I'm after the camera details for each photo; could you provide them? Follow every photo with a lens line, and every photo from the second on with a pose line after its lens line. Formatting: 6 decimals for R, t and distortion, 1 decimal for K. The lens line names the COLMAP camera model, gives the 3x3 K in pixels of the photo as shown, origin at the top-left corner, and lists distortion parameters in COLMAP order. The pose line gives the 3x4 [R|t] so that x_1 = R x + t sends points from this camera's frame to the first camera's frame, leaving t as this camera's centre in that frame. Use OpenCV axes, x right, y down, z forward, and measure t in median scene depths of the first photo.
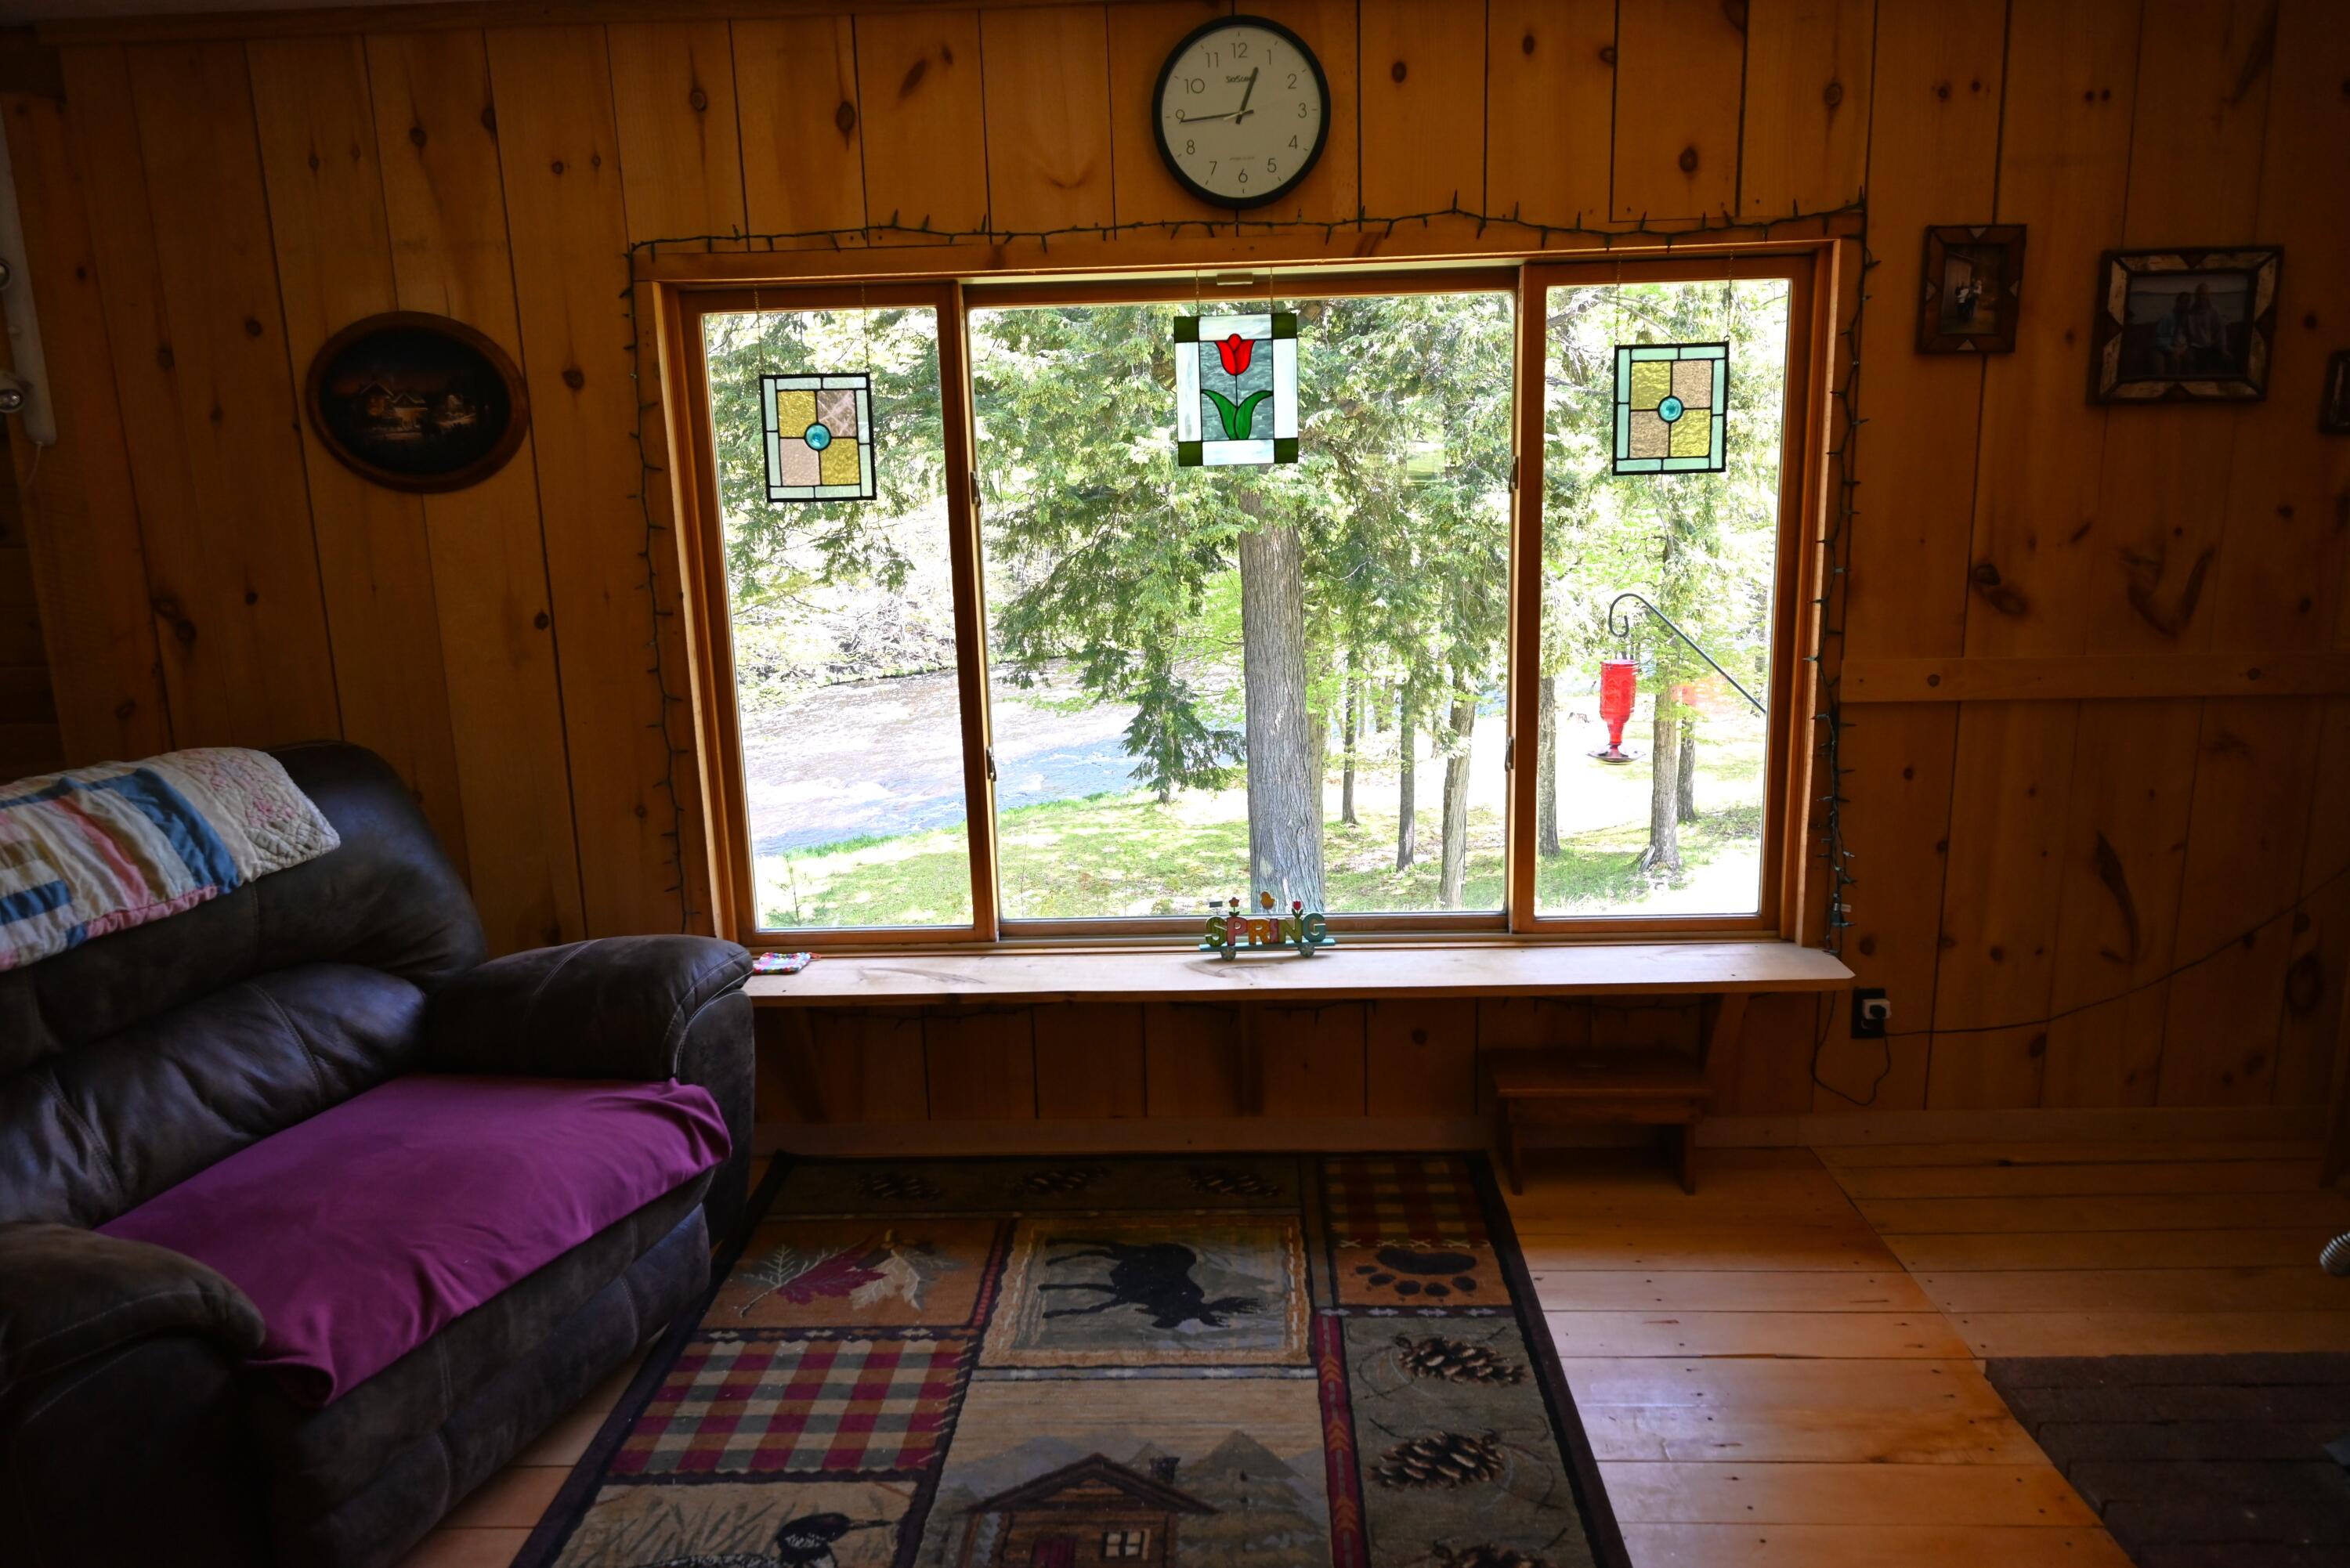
lens RADIAL K [[1547.5, 0, 1175.0], [0, 1547.5, 784.0], [0, 0, 1]] dist [0.002305, 0.000577]
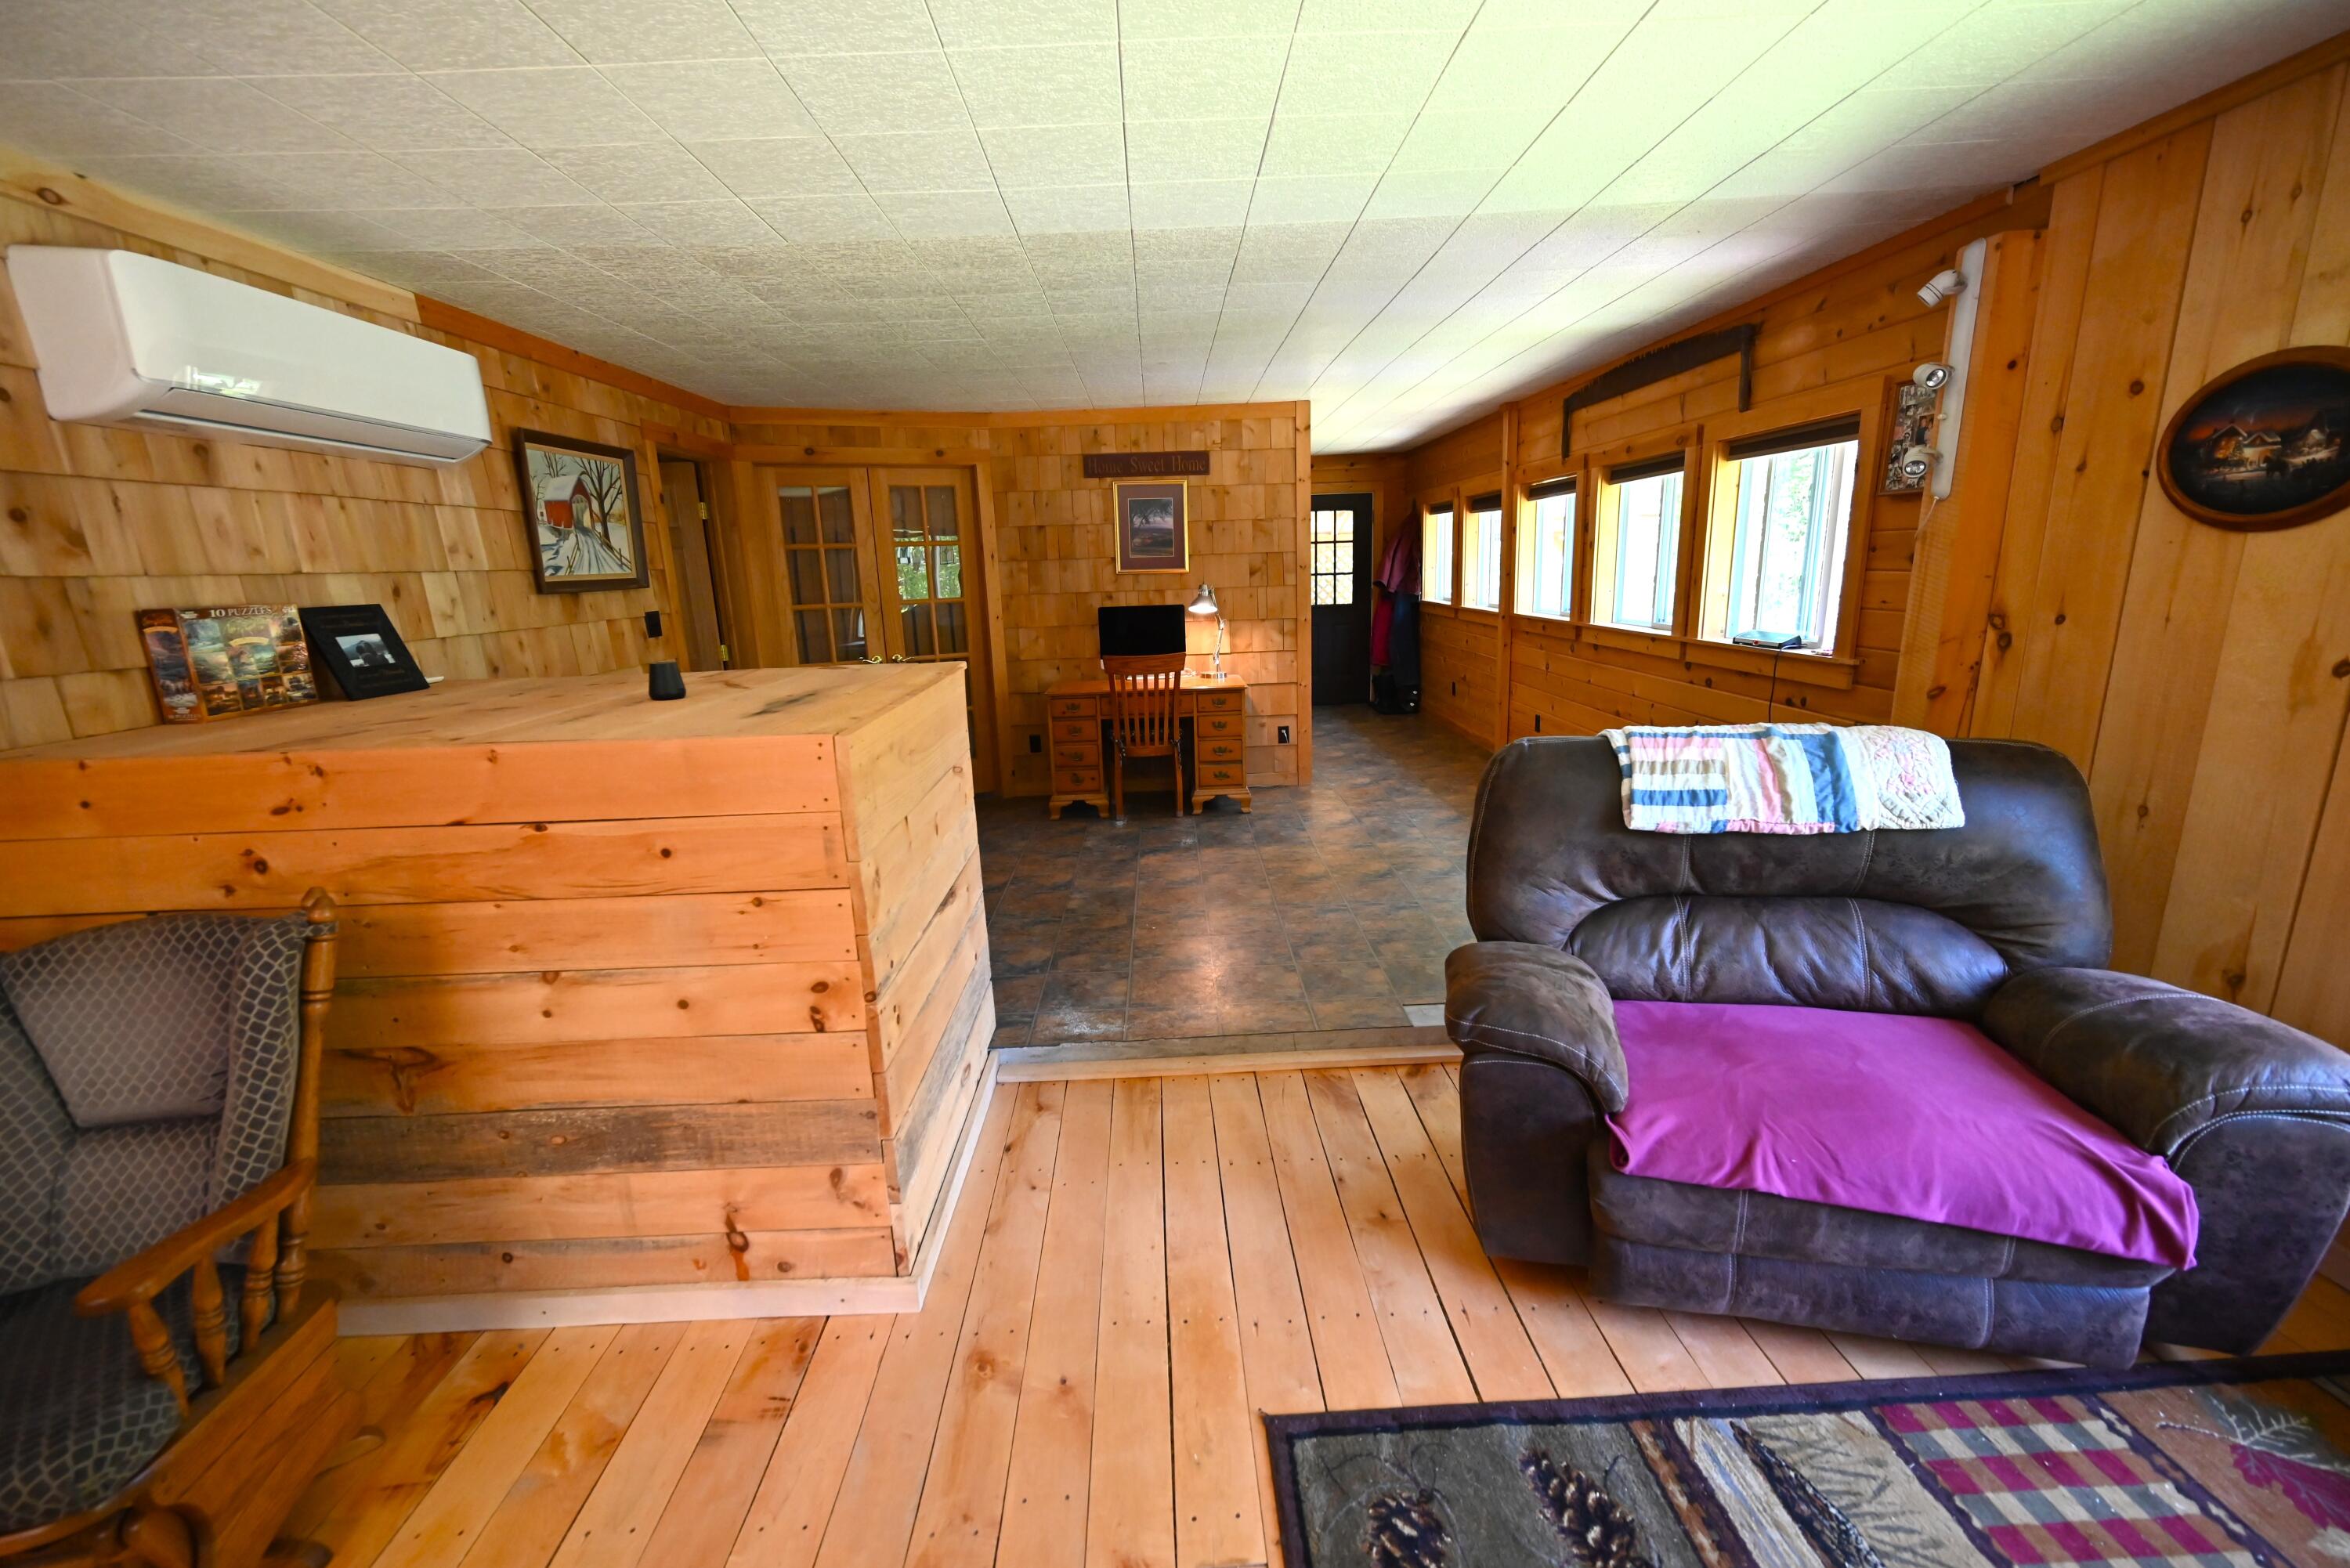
lens RADIAL K [[953.1, 0, 1175.0], [0, 953.1, 784.0], [0, 0, 1]] dist [-0.001175, 0.000494]
pose [[0.073593, 0.249789, -0.965500, 0.131073], [-0.172643, 0.956699, 0.234352, -0.058559], [0.982231, 0.149440, 0.113531, 0.281784]]
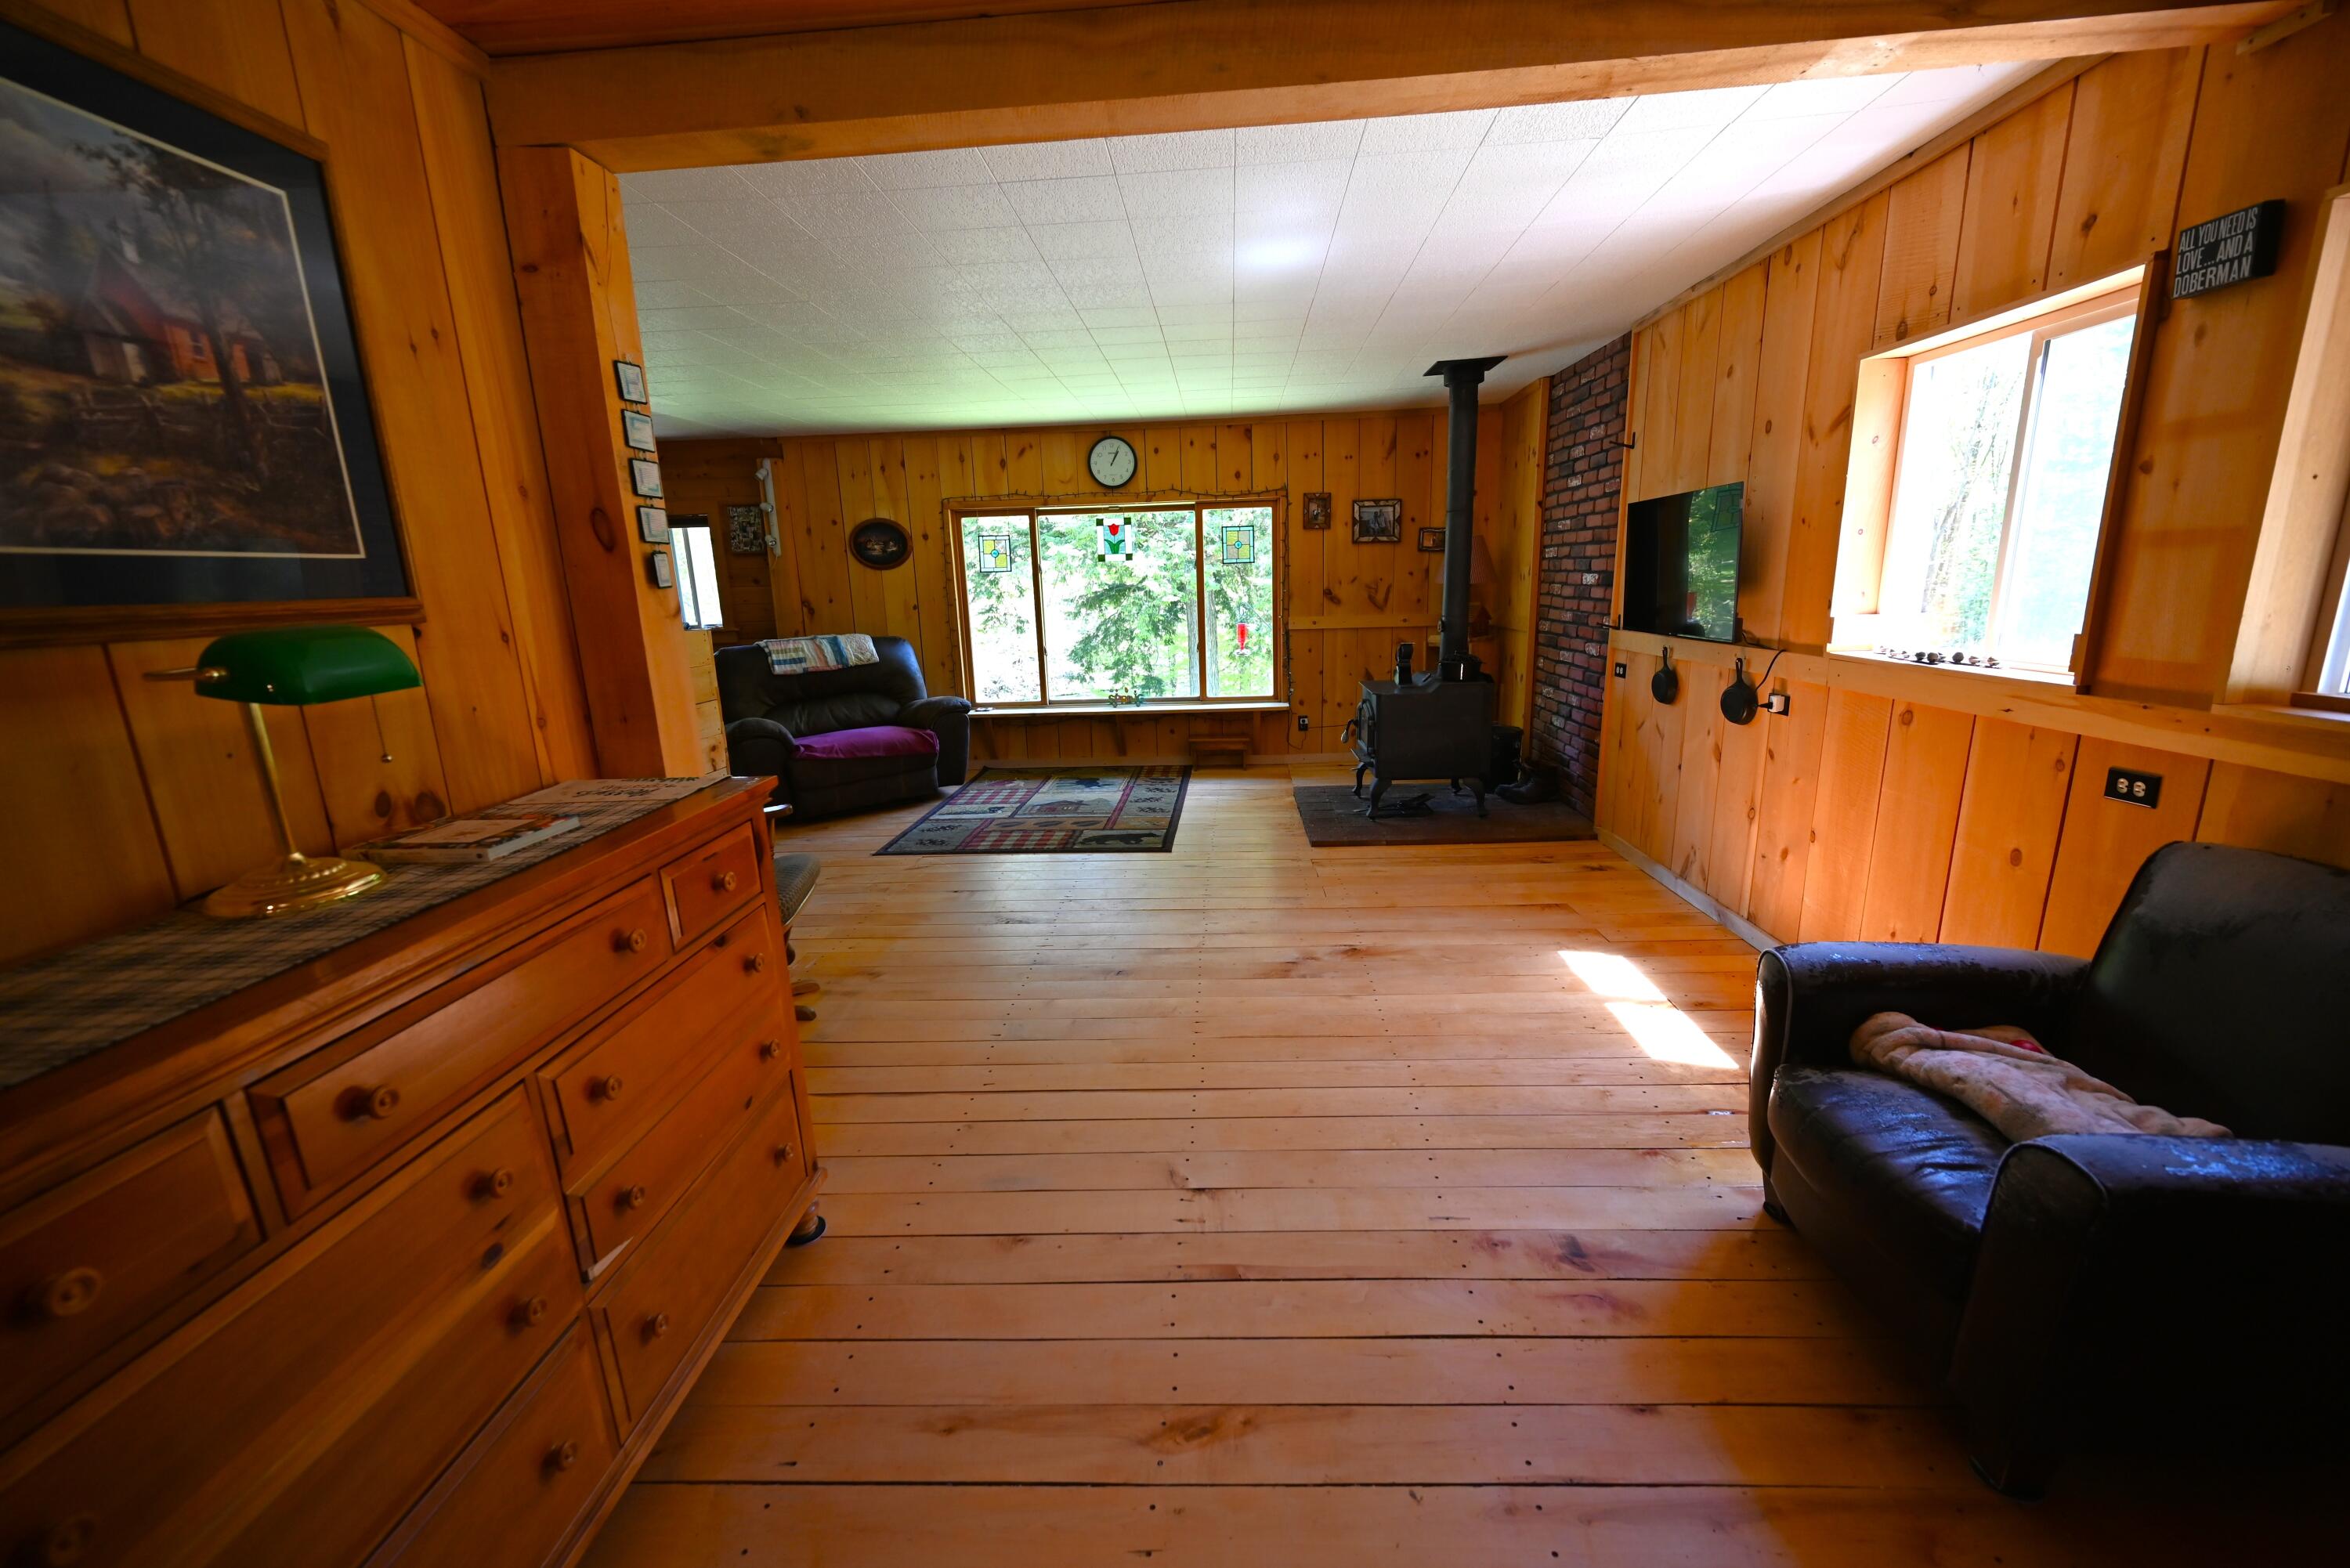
lens RADIAL K [[921.1, 0, 1175.0], [0, 921.1, 784.0], [0, 0, 1]] dist [-0.000262, 0.000012]
pose [[0.999909, 0.000409, -0.013519, 0.228036], [-0.000197, 0.999876, 0.015722, 0.293867], [0.013524, -0.015718, 0.999785, -1.206777]]
